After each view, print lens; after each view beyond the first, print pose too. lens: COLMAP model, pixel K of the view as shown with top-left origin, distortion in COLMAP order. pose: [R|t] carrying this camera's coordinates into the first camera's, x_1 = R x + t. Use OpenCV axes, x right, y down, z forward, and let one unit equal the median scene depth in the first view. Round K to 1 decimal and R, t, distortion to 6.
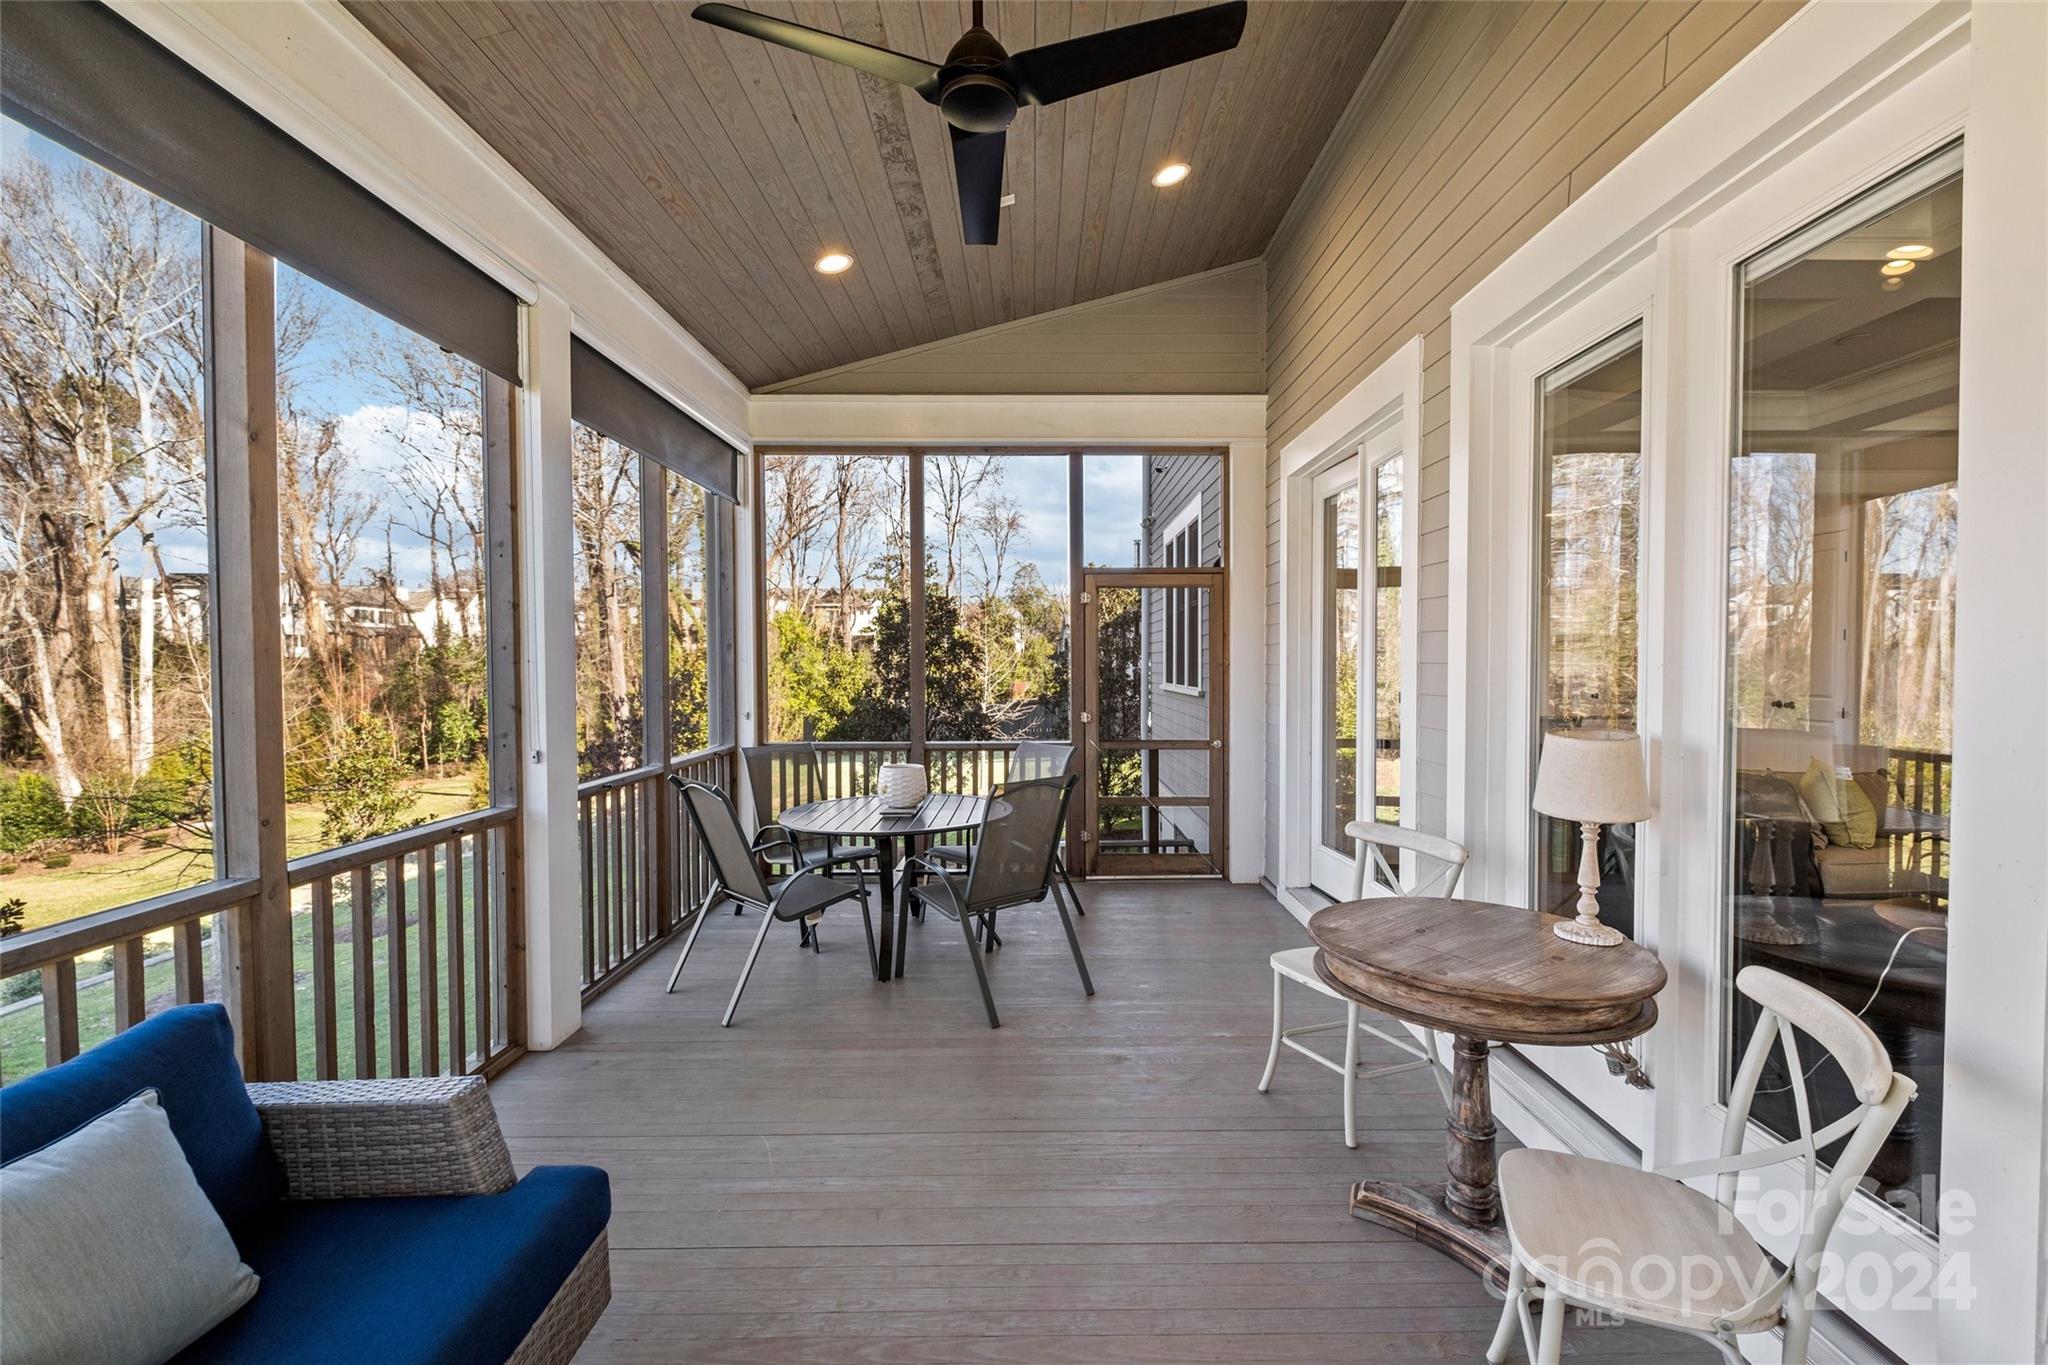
lens RADIAL K [[896.2, 0, 1027.2], [0, 896.2, 685.6], [0, 0, 1]] dist [0.002362, 0.000039]
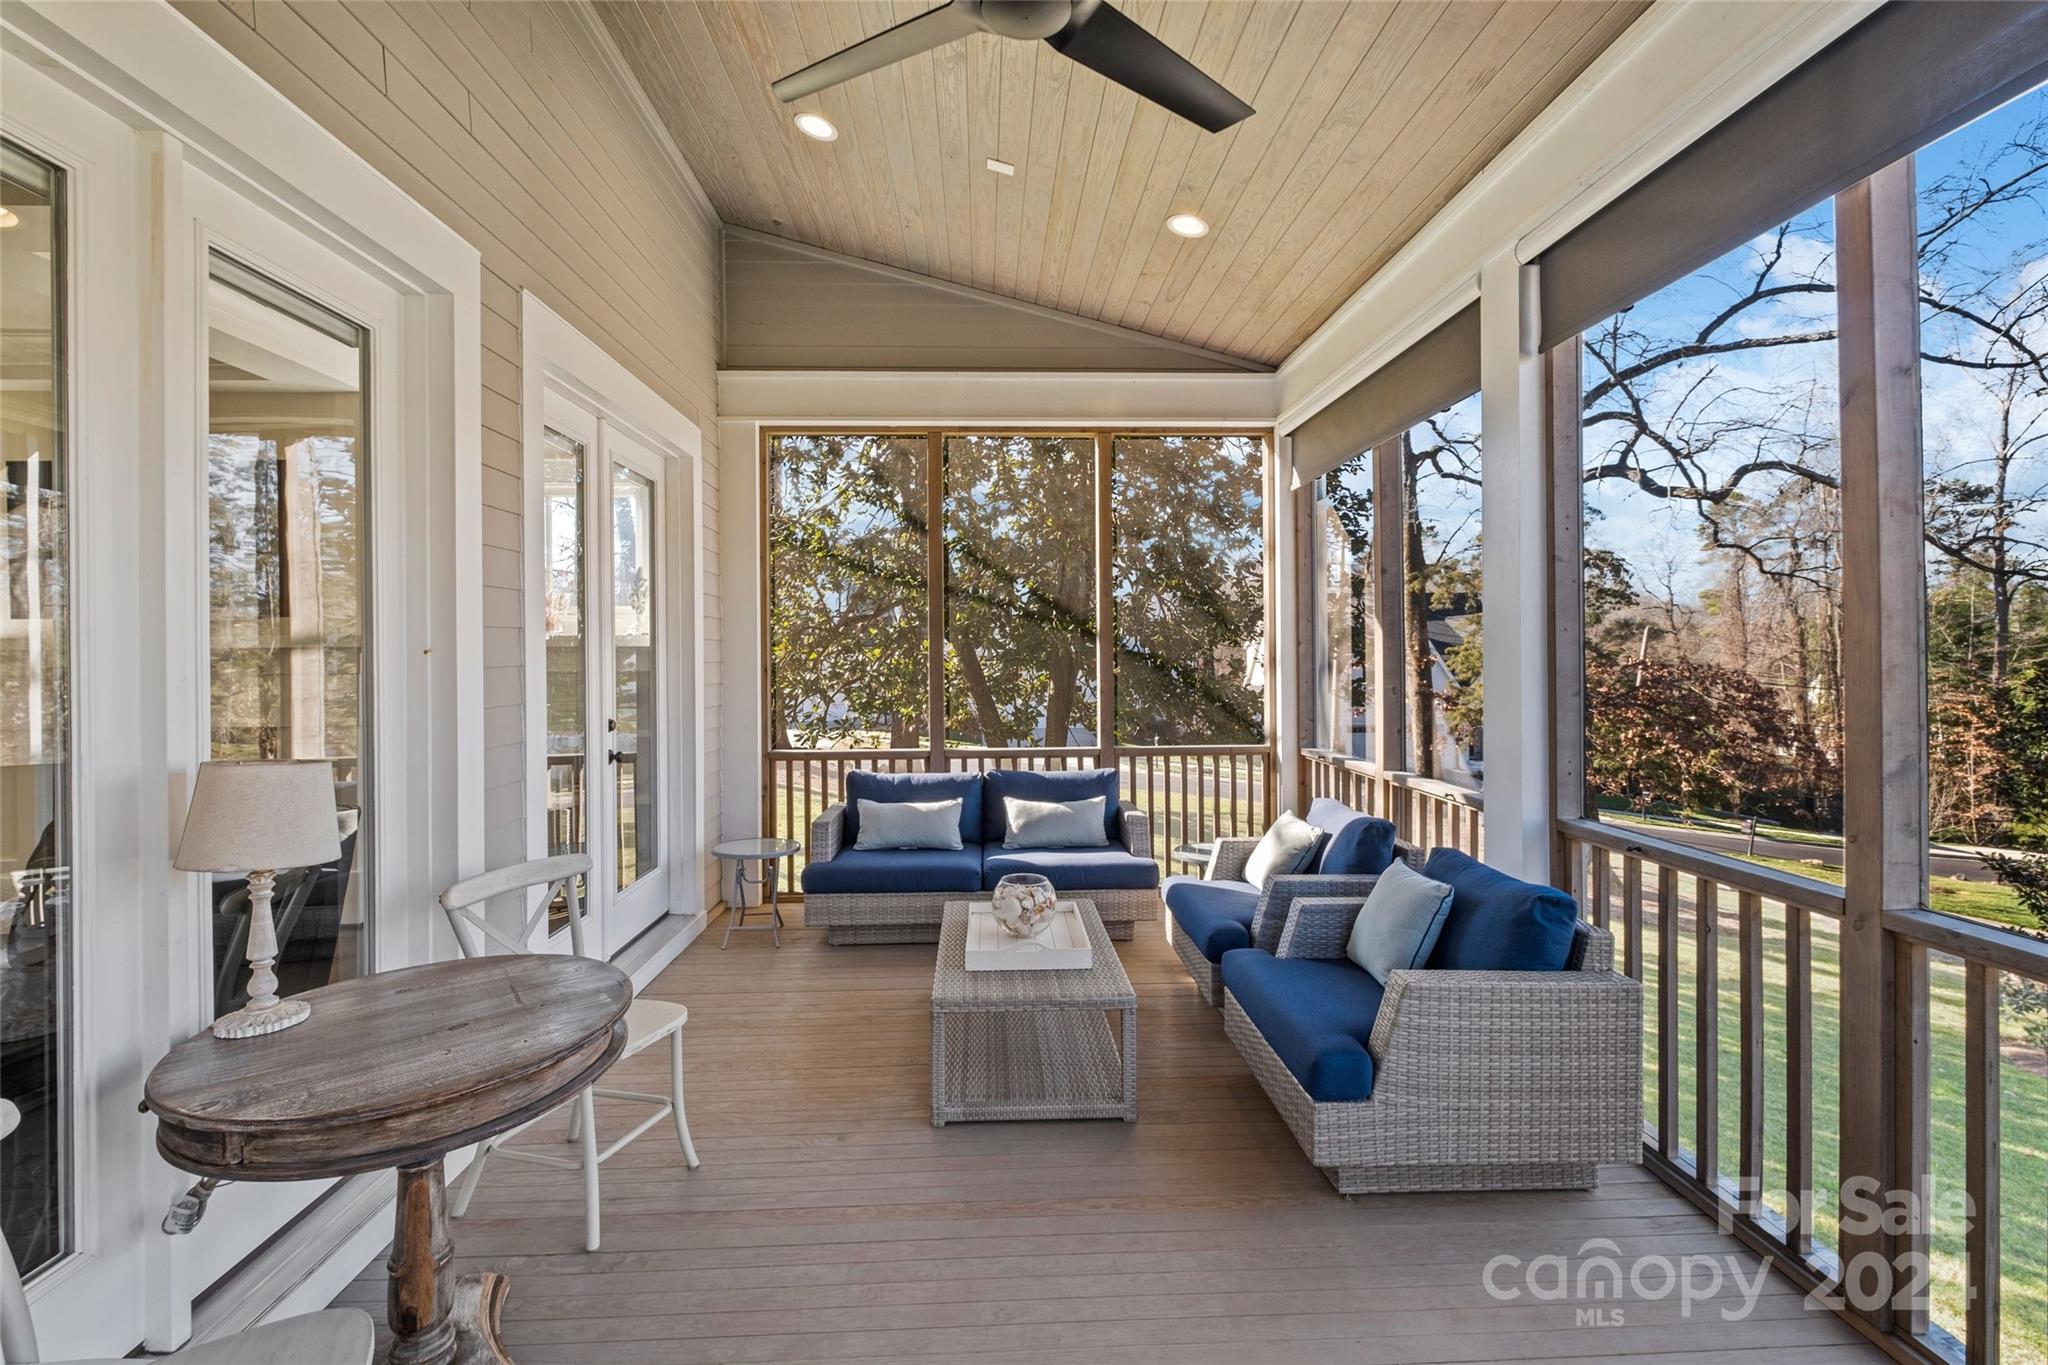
lens RADIAL K [[896.2, 0, 1027.2], [0, 896.2, 669.7], [0, 0, 1]] dist [0.002362, 0.000039]
pose [[-0.997997, 0.010179, -0.062435, 0.006423], [0.008233, 0.999474, 0.031361, -0.047540], [0.062722, 0.030784, -0.997556, 1.904699]]
